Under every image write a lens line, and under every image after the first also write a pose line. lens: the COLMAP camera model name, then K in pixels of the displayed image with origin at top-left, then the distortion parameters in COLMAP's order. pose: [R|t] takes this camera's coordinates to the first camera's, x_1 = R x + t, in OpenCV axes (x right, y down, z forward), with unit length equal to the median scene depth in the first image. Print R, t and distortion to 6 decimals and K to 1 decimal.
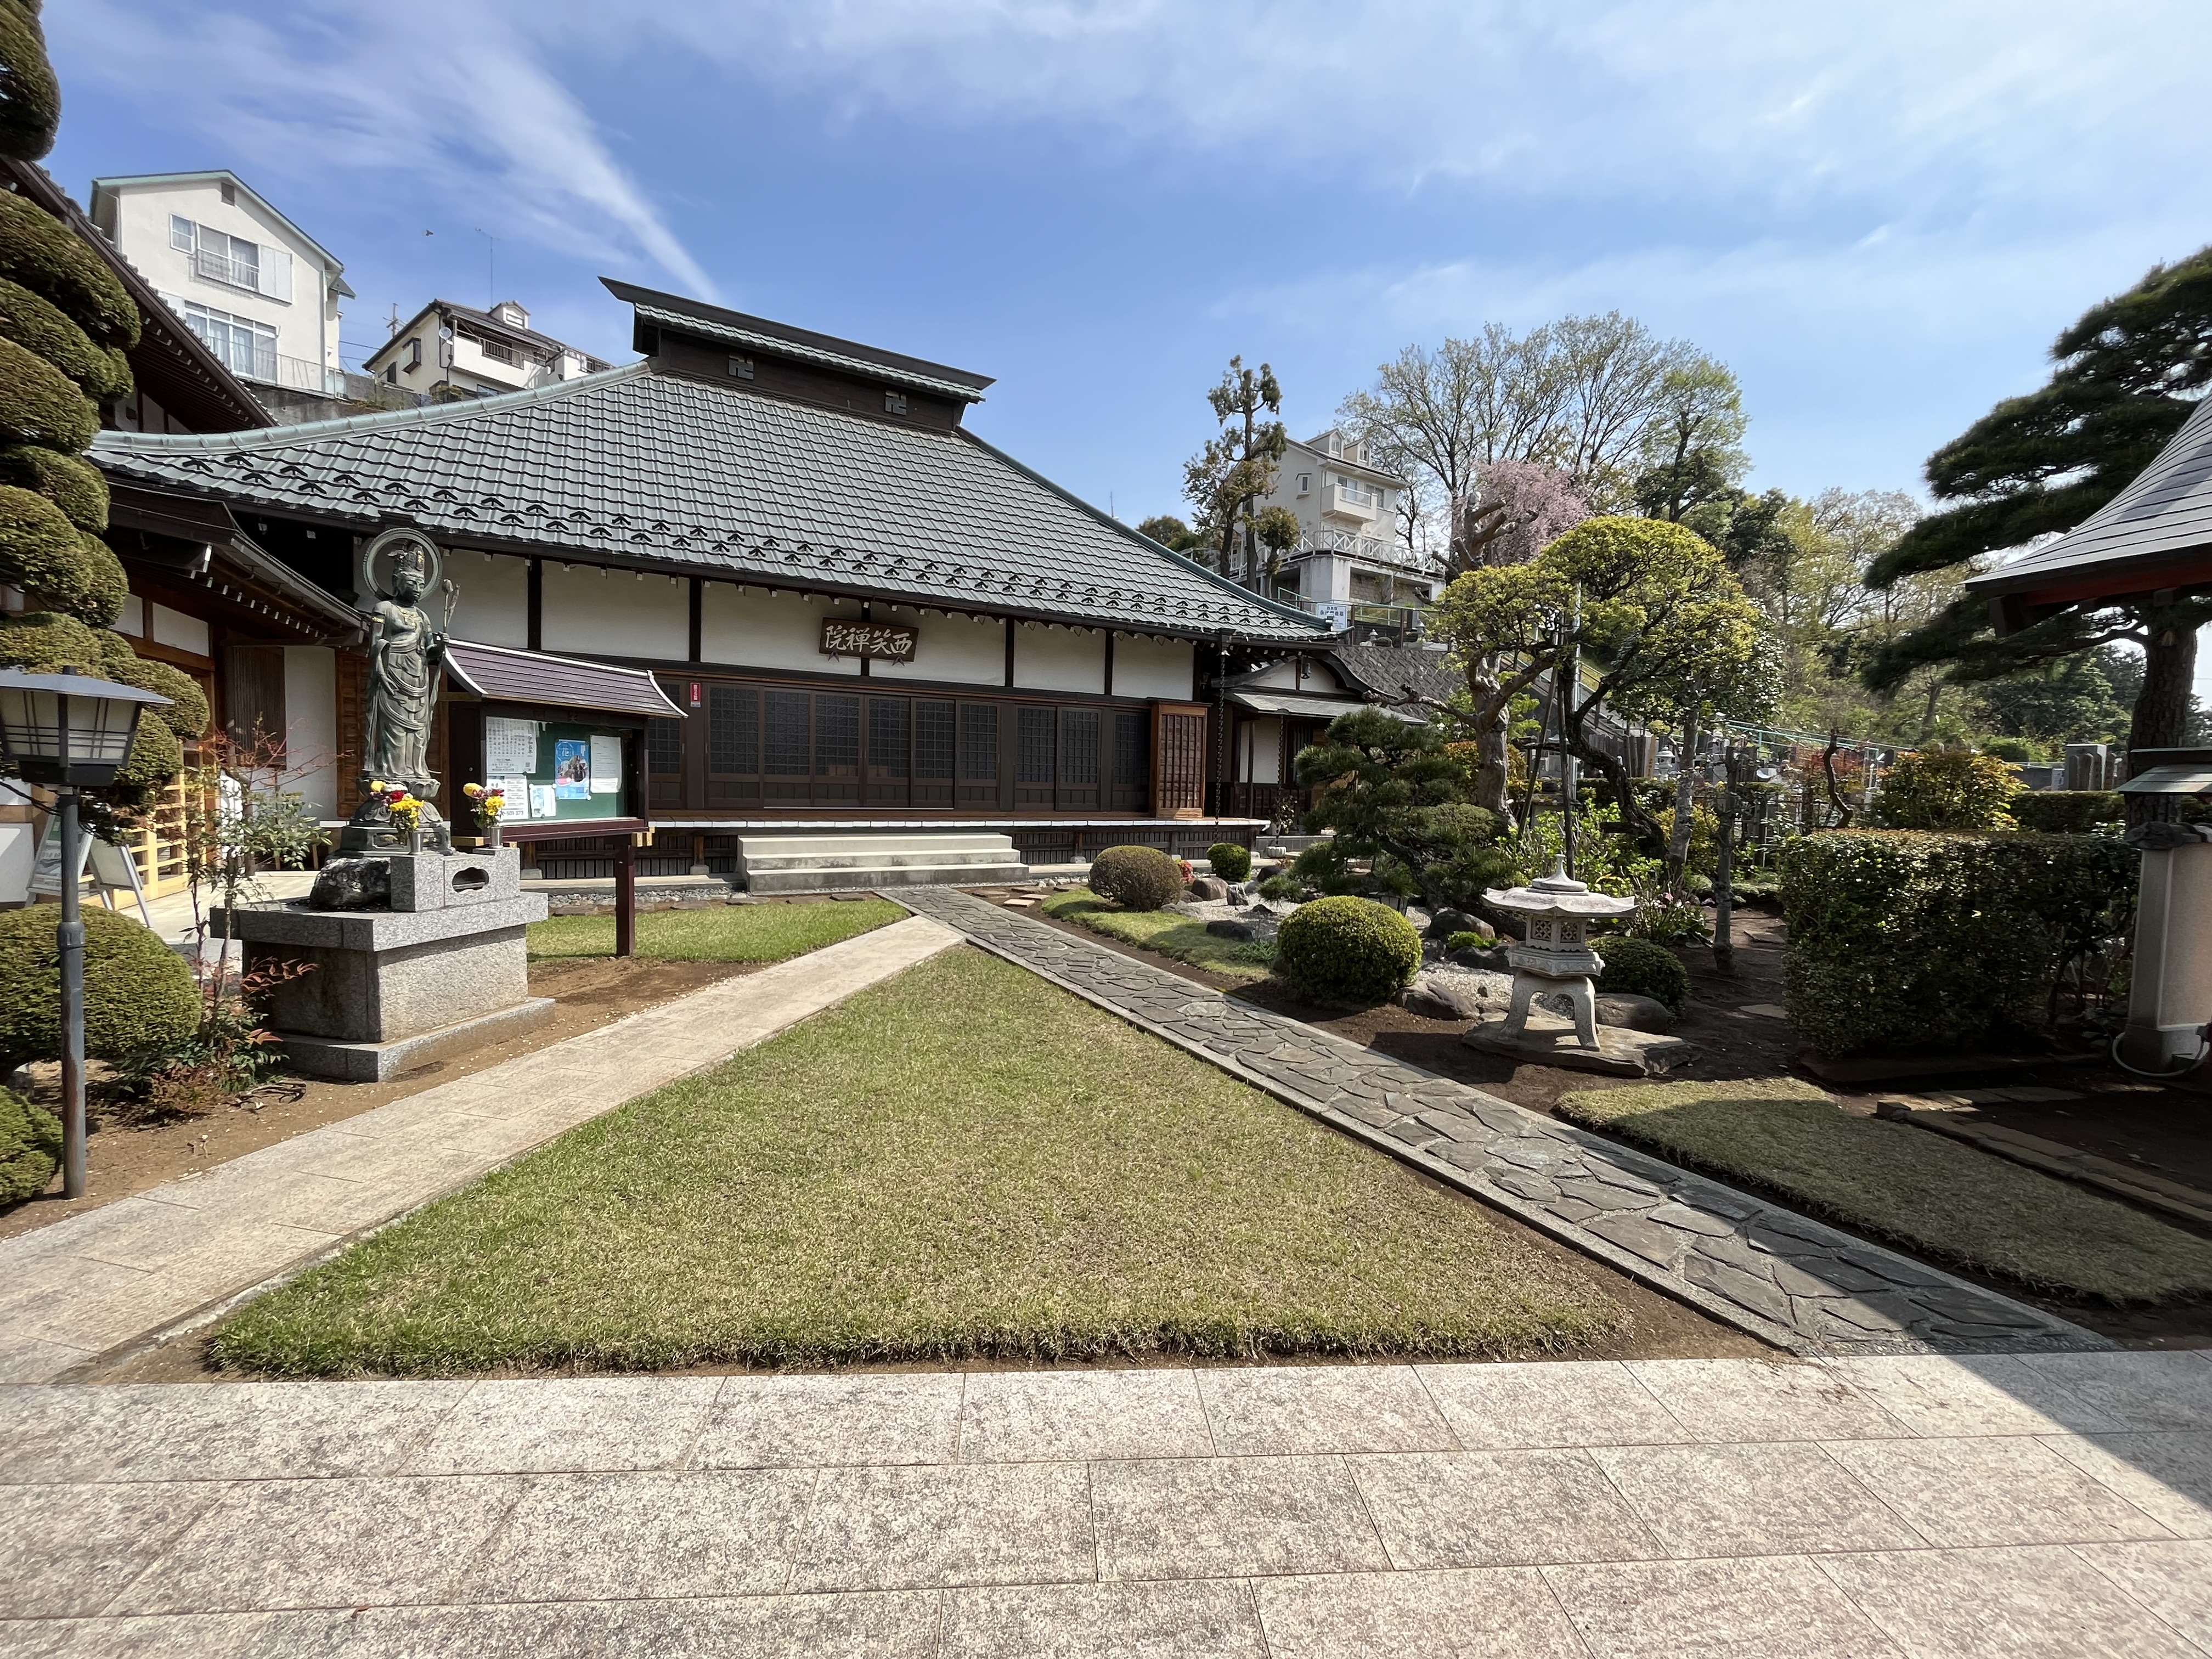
lens RADIAL K [[893.4, 0, 1106.0], [0, 893.4, 829.5], [0, 0, 1]] dist [-0.003159, -0.000475]
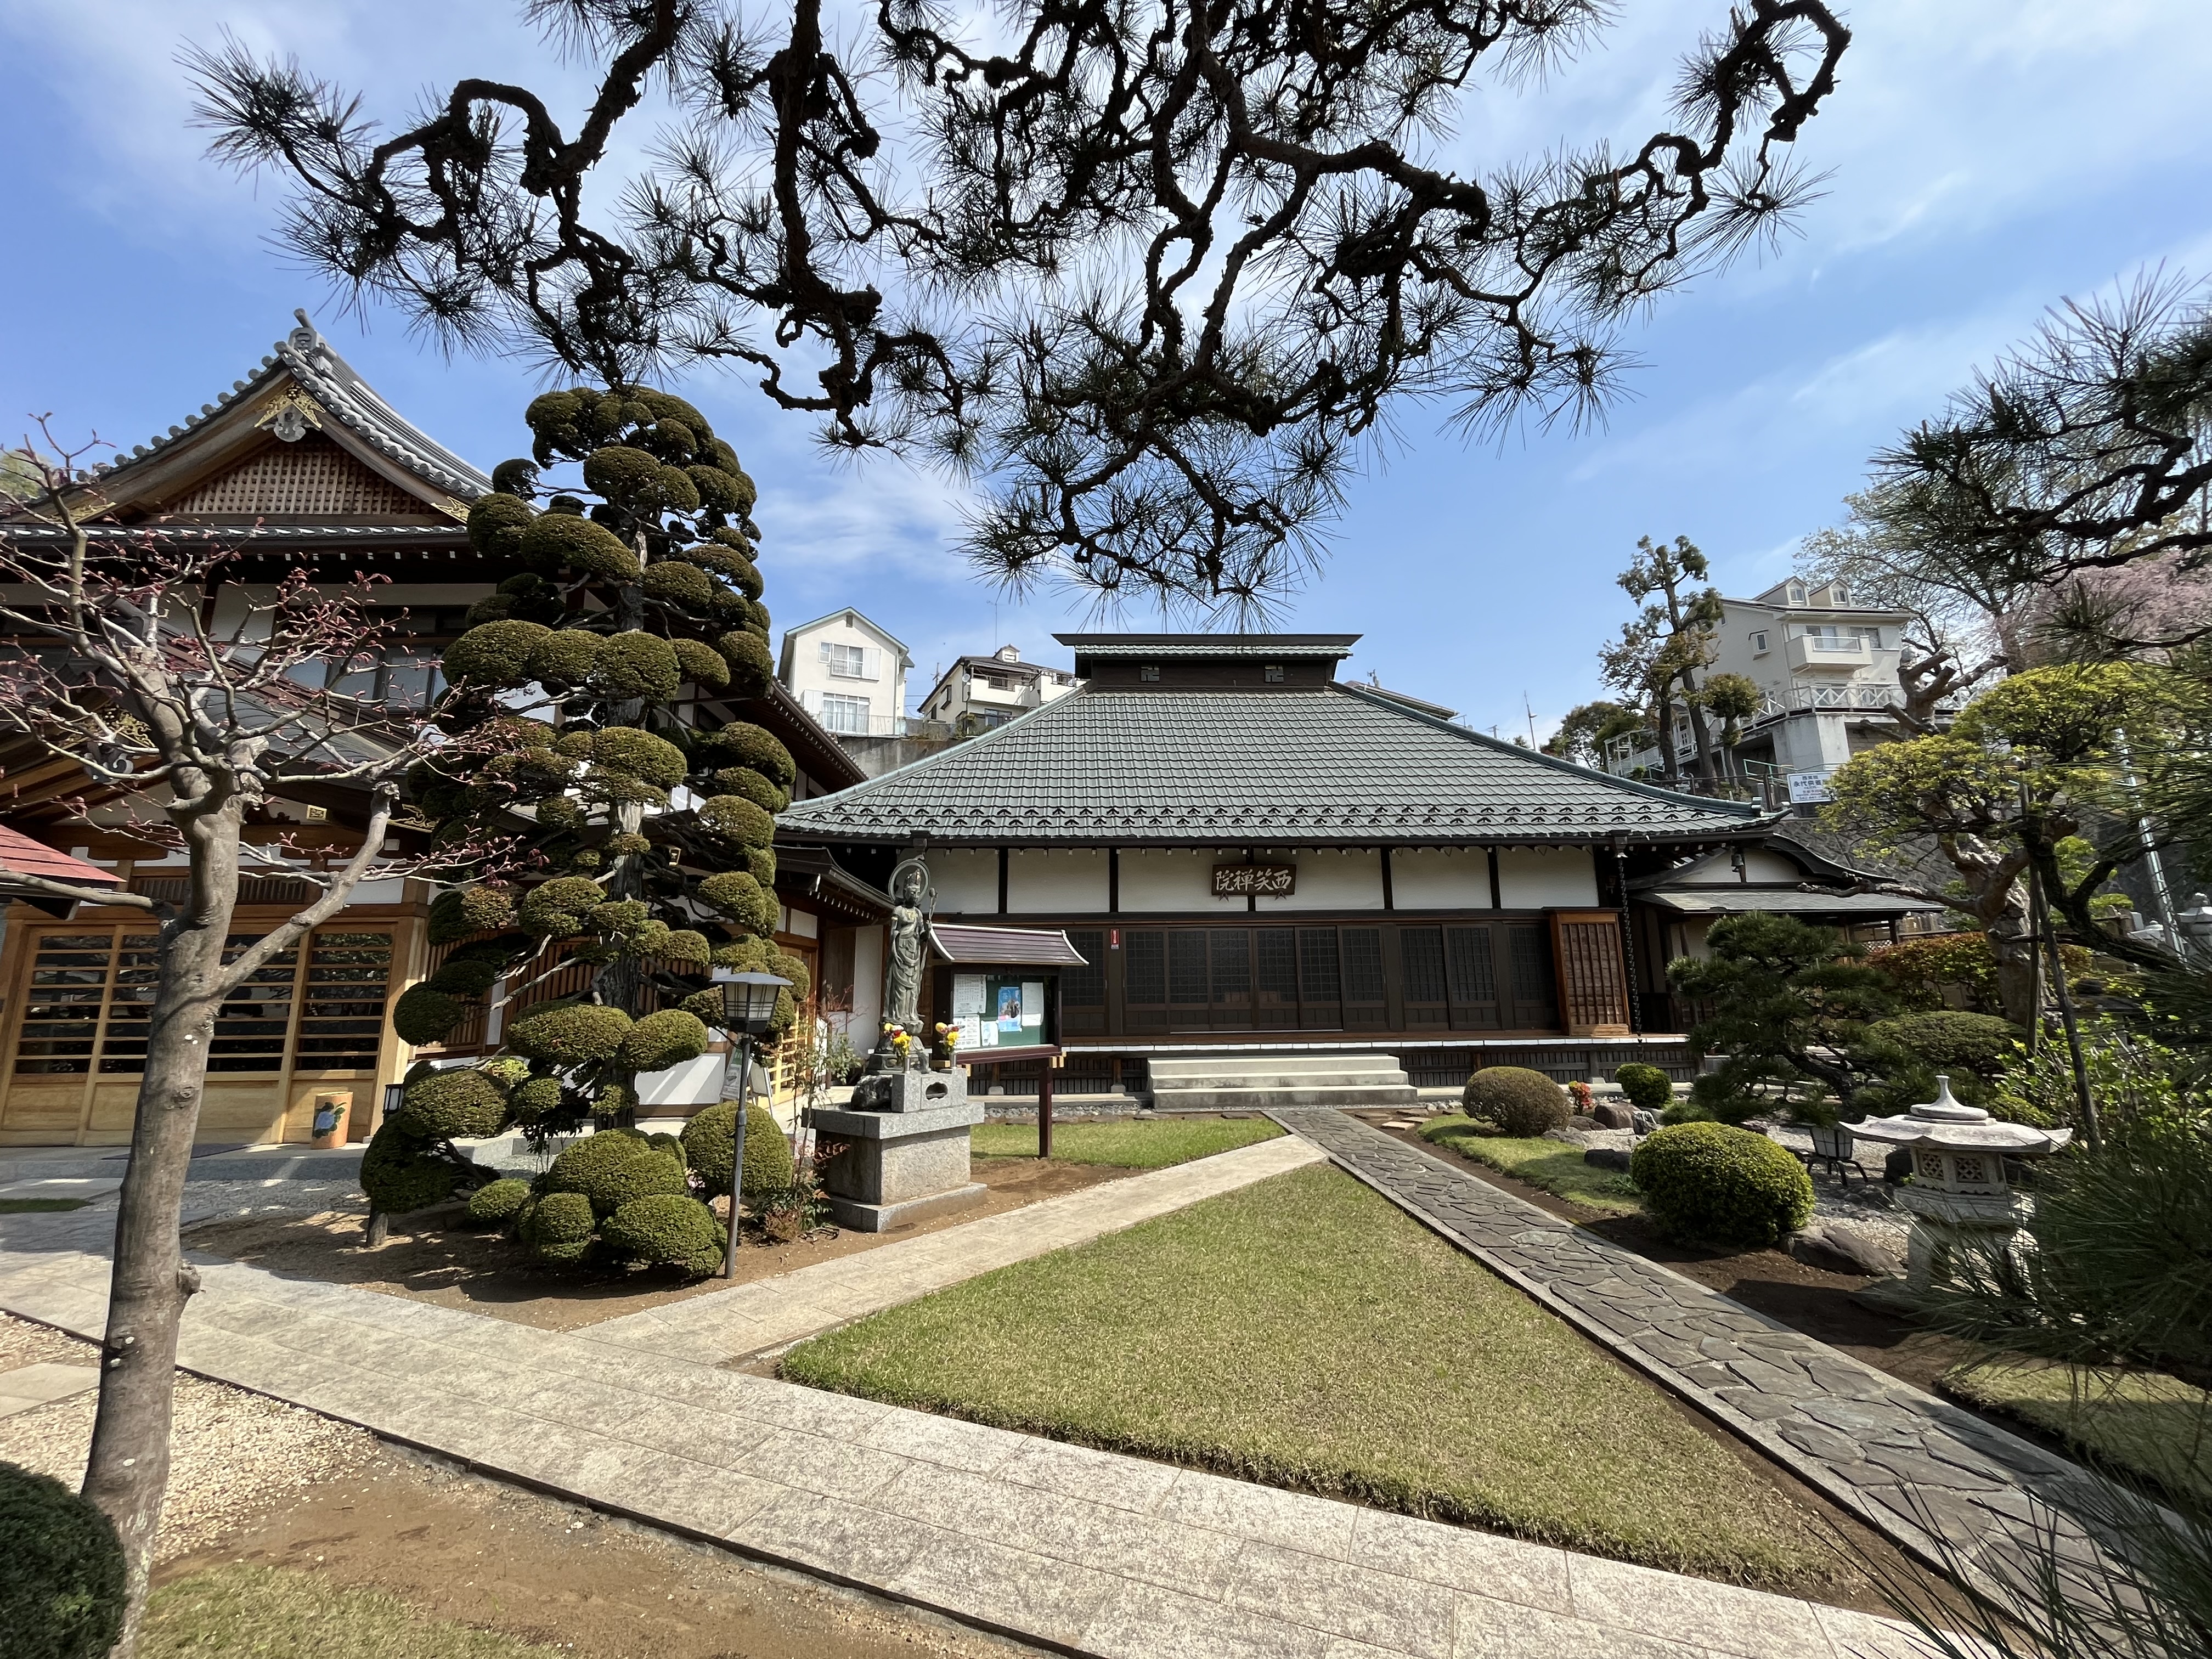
lens RADIAL K [[893.4, 0, 1106.0], [0, 893.4, 829.5], [0, 0, 1]] dist [-0.003159, -0.000475]
pose [[0.886532, -0.119770, -0.446896, 0.192706], [0.008943, 0.970168, -0.242268, -0.002119], [0.462581, 0.210782, 0.861156, -0.177178]]
